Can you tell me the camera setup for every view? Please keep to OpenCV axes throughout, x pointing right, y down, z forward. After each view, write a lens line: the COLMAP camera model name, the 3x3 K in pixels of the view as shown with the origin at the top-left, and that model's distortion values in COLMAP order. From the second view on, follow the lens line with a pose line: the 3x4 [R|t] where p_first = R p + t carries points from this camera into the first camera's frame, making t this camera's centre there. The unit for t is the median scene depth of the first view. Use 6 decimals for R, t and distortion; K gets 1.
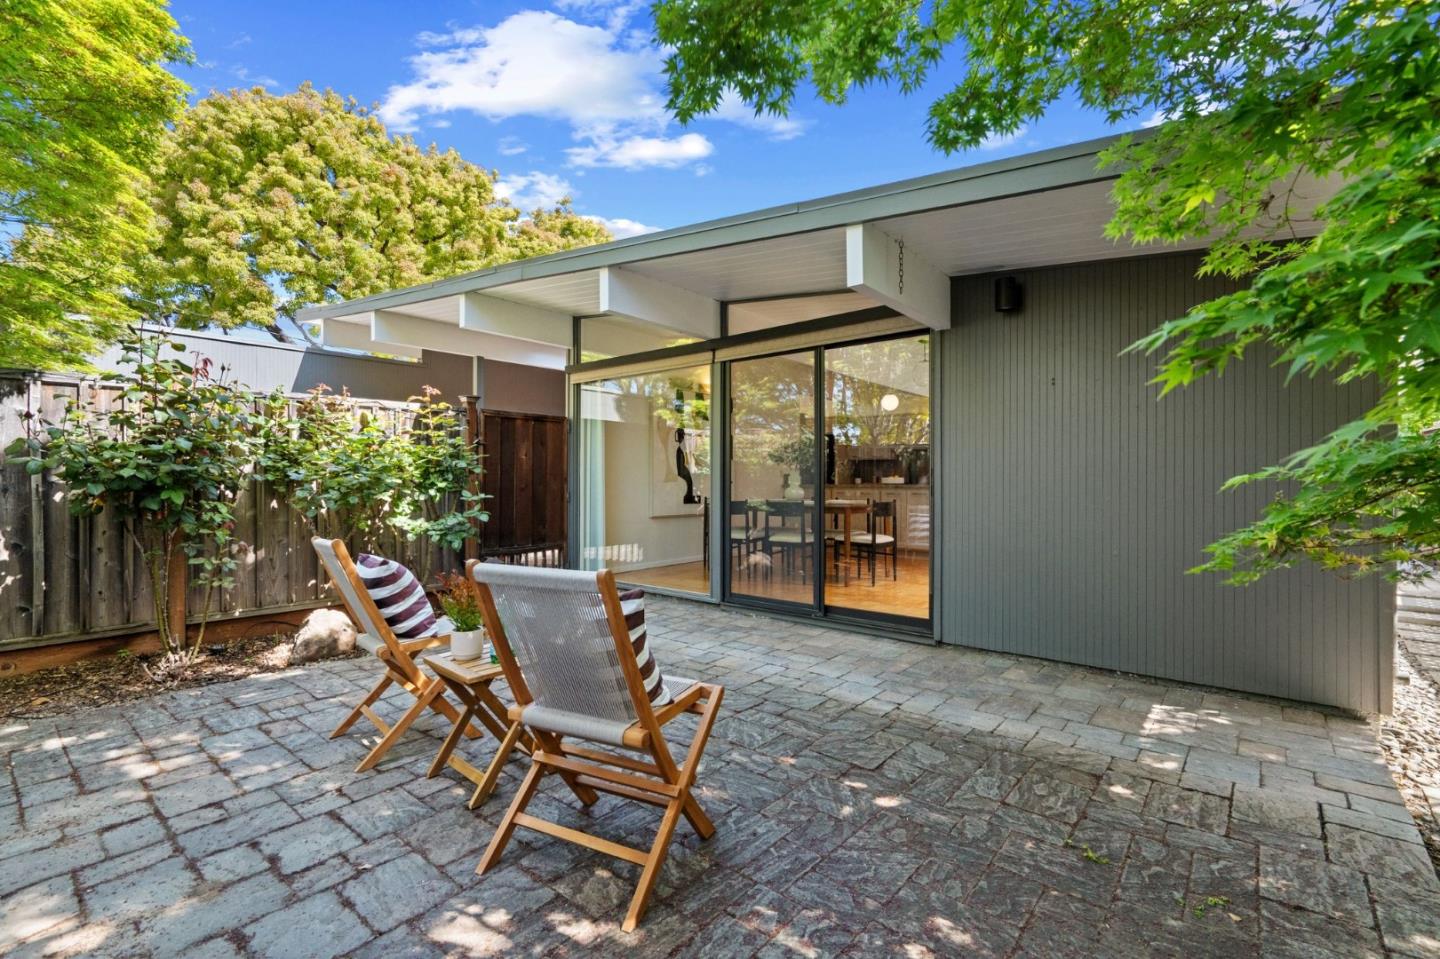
lens RADIAL K [[649.7, 0, 715.0], [0, 649.7, 481.0], [0, 0, 1]] dist [-0.002169, -0.000086]
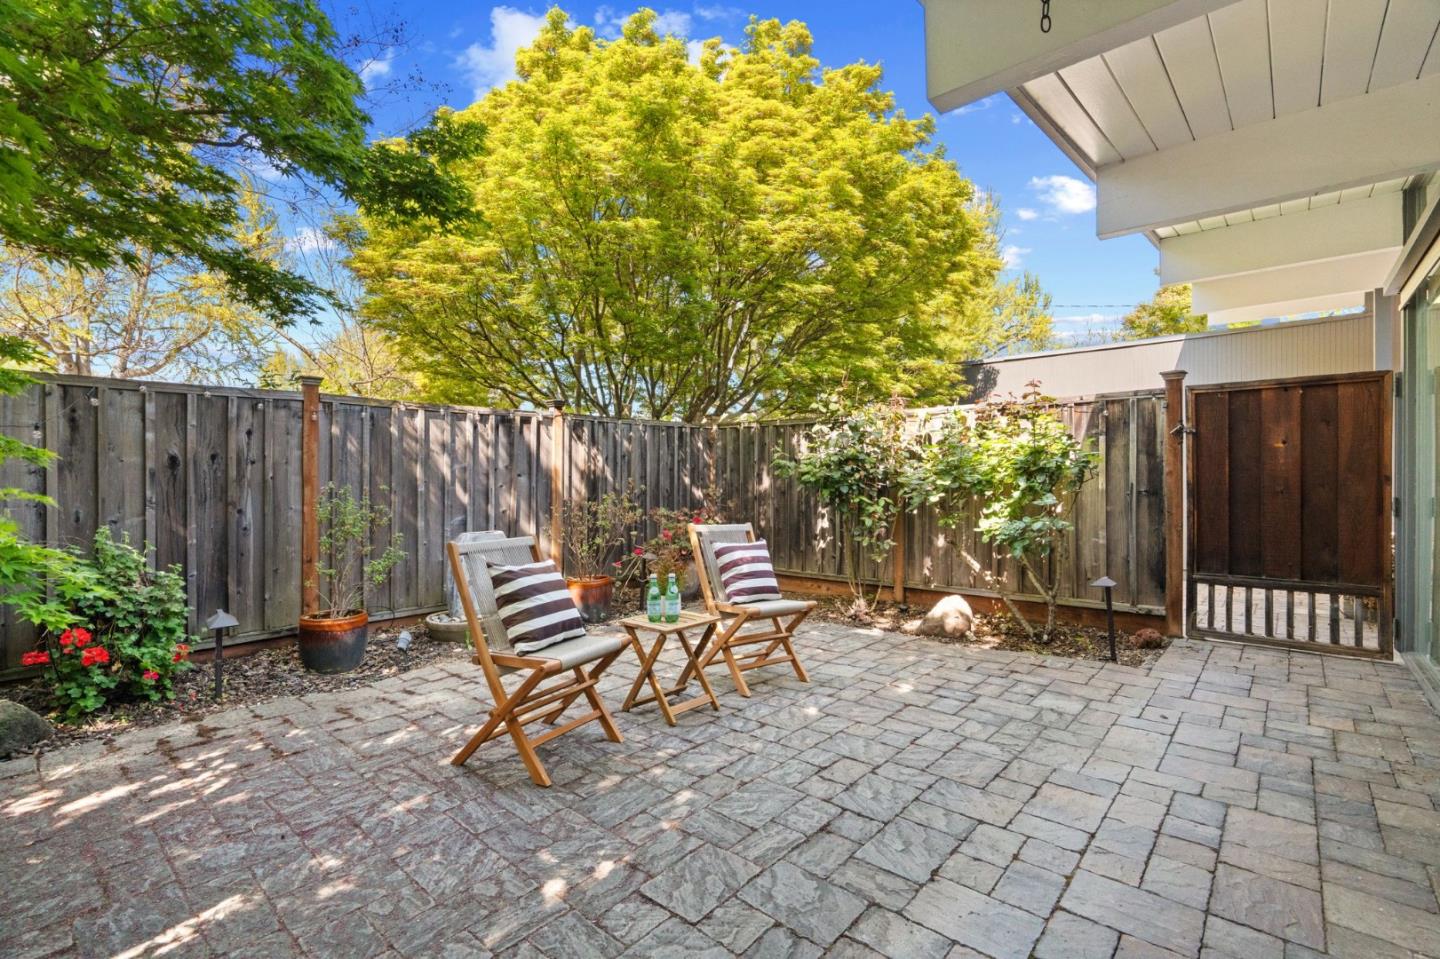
lens RADIAL K [[738.1, 0, 813.9], [0, 738.1, 476.1], [0, 0, 1]] dist [-0.000526, -0.000402]
pose [[-0.010842, 0.004773, -0.999930, 0.861310], [0.008043, 0.999957, 0.004686, -0.023614], [0.999909, -0.007992, -0.010880, 0.966281]]
